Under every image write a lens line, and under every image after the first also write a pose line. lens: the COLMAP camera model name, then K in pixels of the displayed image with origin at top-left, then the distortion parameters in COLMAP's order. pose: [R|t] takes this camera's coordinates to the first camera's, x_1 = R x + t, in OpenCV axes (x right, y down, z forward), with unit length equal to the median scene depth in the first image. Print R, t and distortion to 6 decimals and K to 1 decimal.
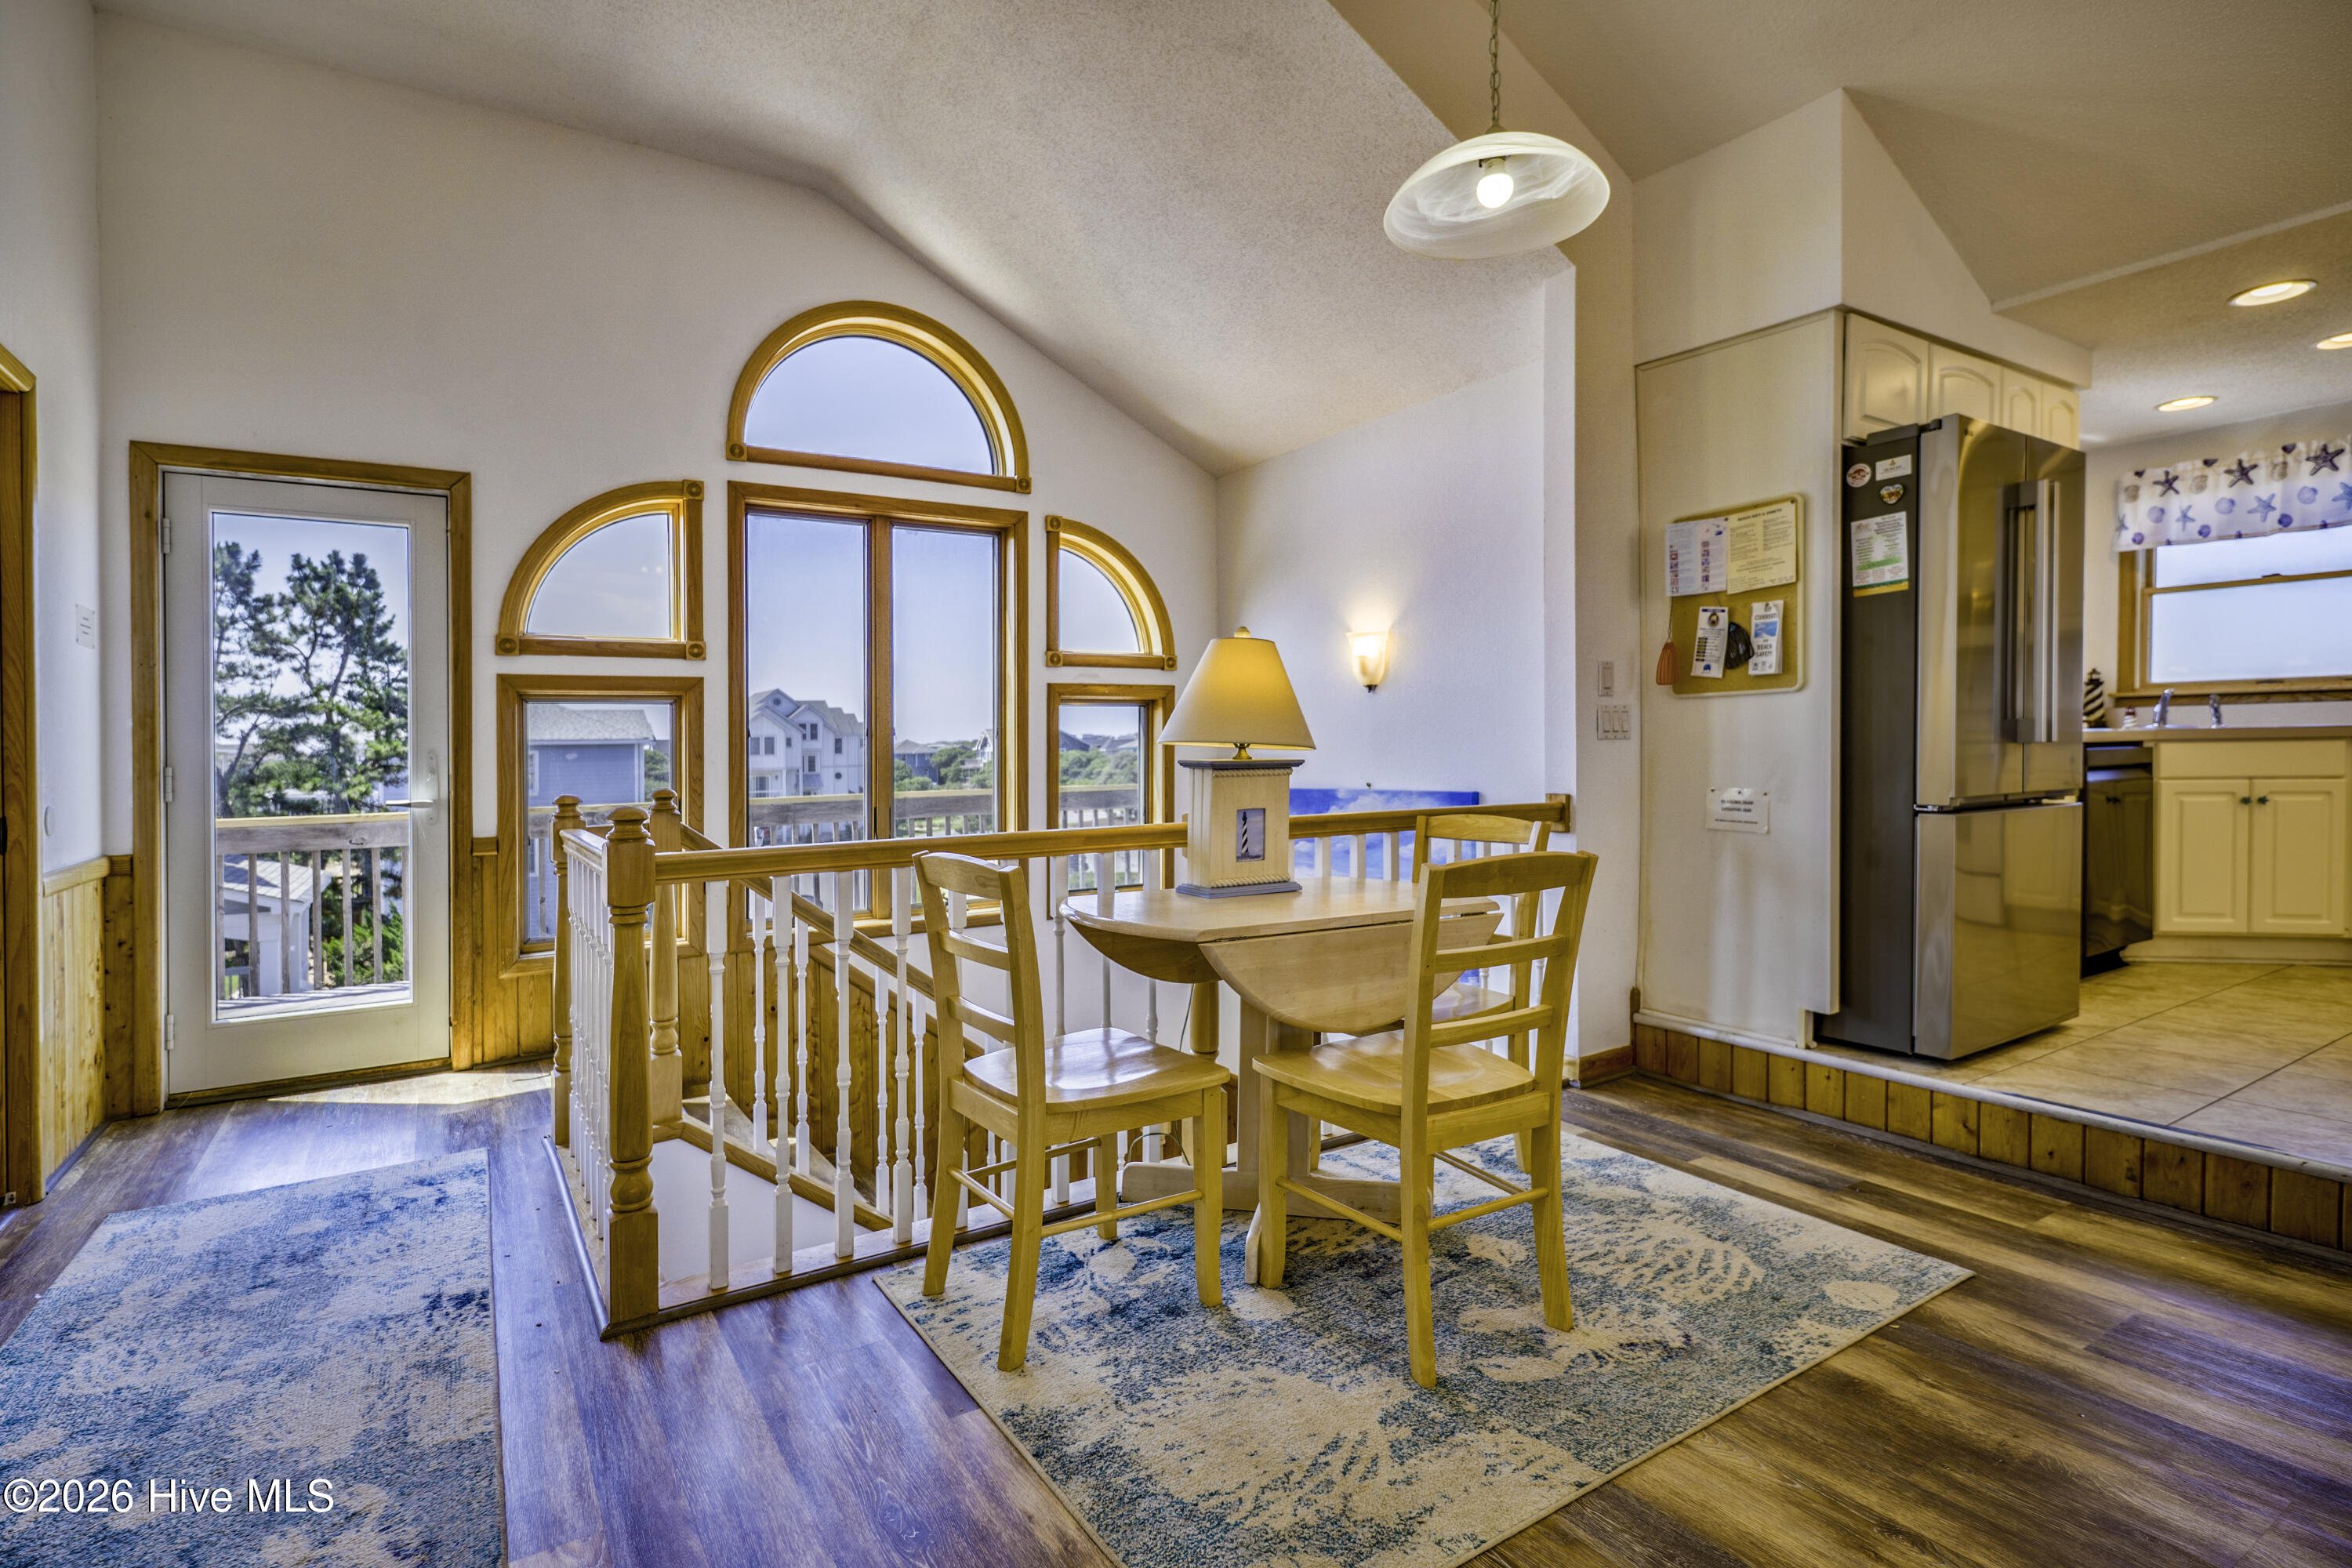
lens RADIAL K [[1175.1, 0, 1174.7], [0, 1175.1, 773.0], [0, 0, 1]] dist [-0.000542, -0.000069]
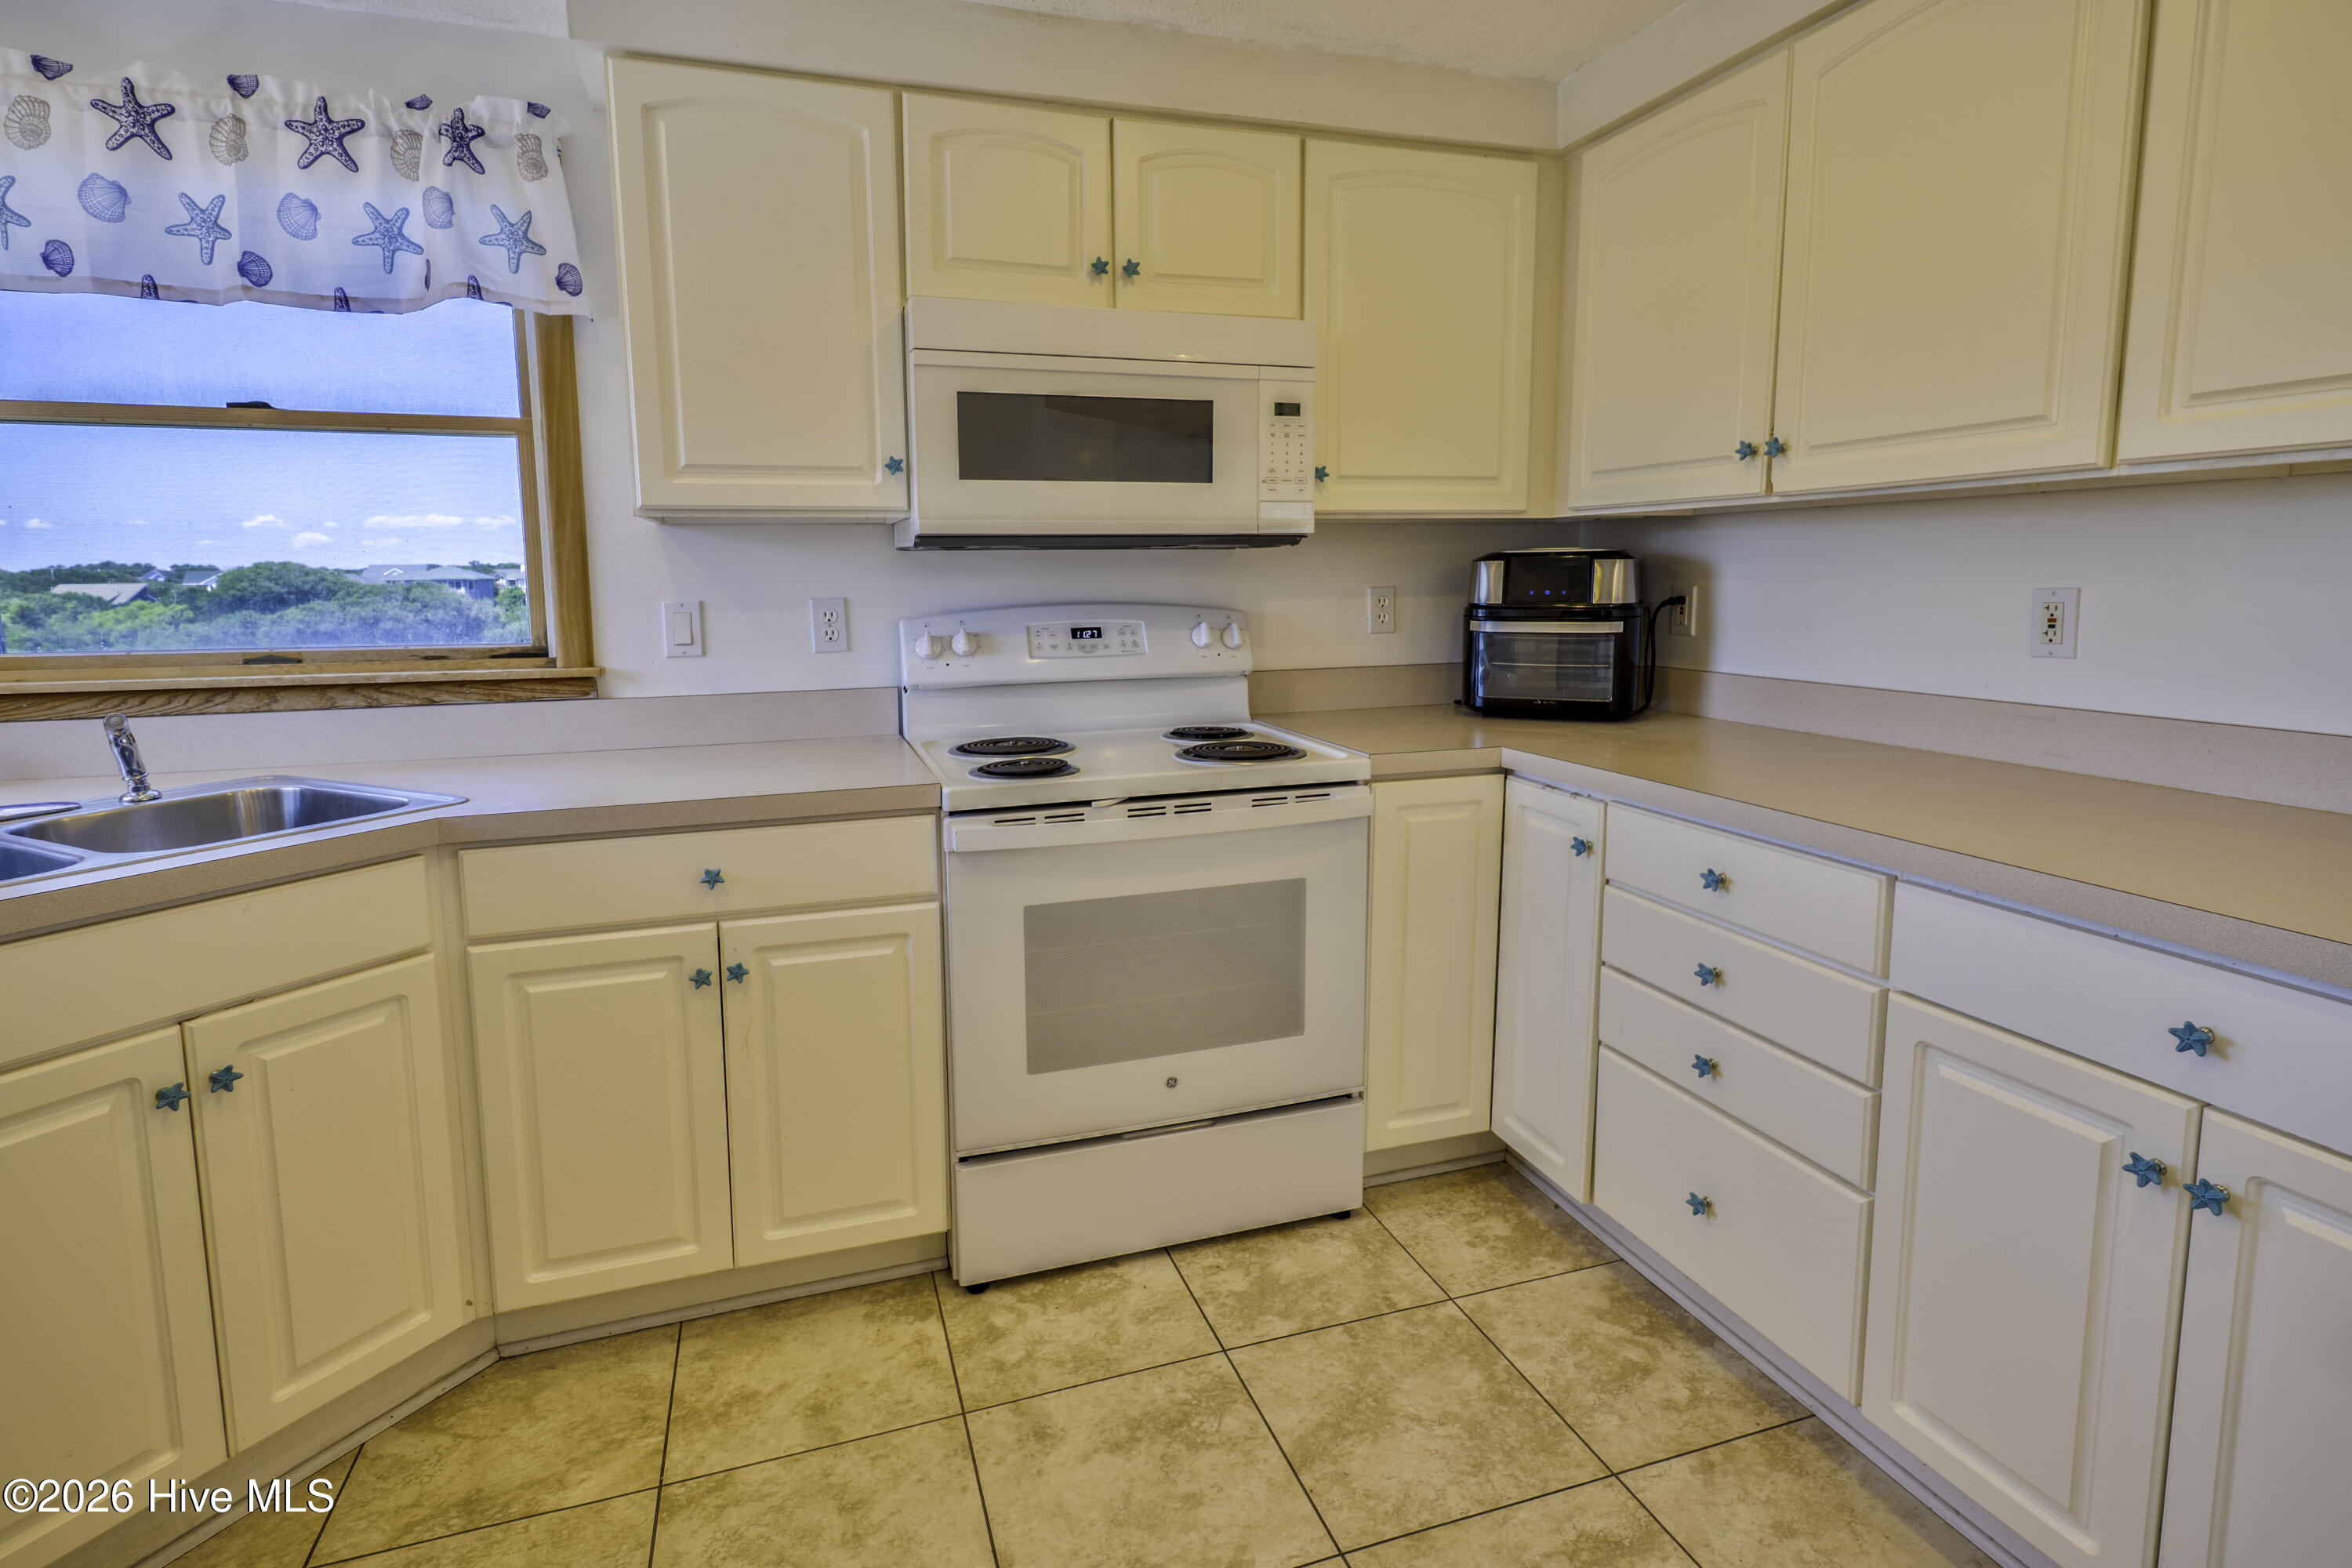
lens RADIAL K [[1175.1, 0, 1186.0], [0, 1175.1, 720.8], [0, 0, 1]] dist [-0.000542, -0.000069]
pose [[0.243484, -0.111475, 0.963478, 0.609328], [0.024194, 0.993762, 0.108865, -0.096215], [-0.969603, -0.003197, 0.244662, 0.583113]]
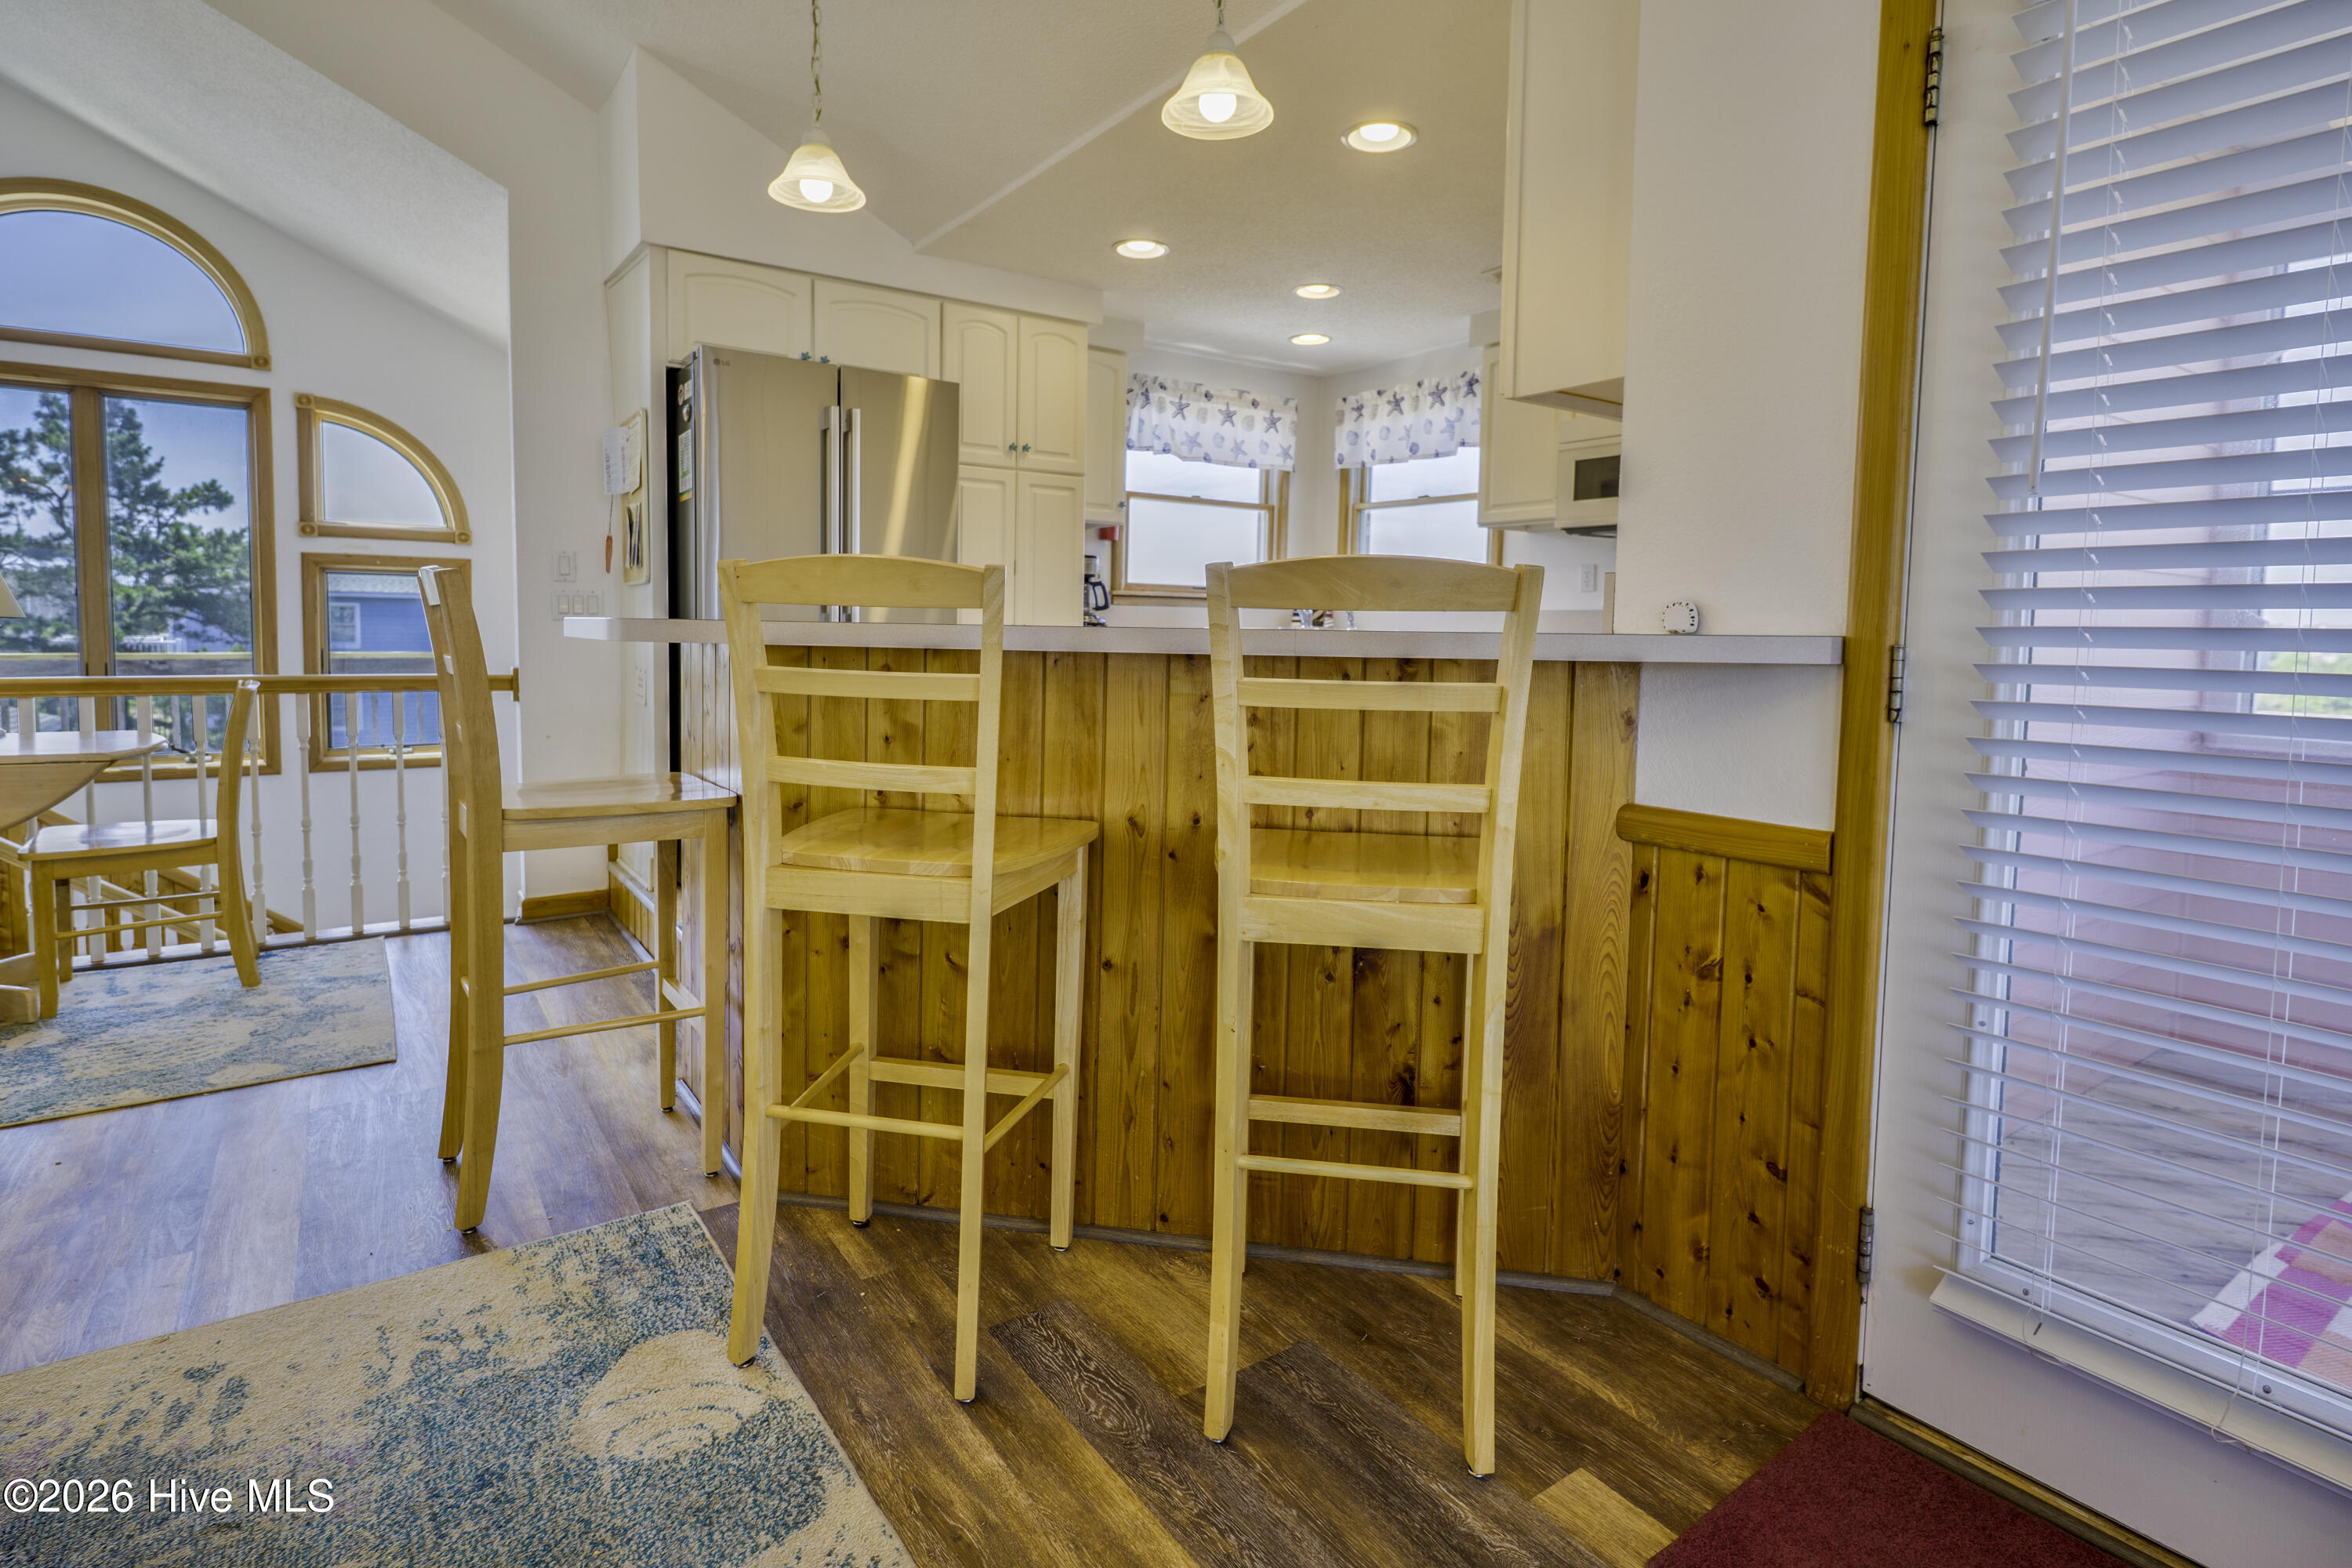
lens RADIAL K [[1175.1, 0, 1182.7], [0, 1175.1, 700.1], [0, 0, 1]] dist [-0.000542, -0.000069]
pose [[0.997893, 0.031418, 0.056759, 0.658371], [-0.033779, 0.998582, 0.041137, -0.013075], [-0.055387, -0.042968, 0.997540, -0.117626]]
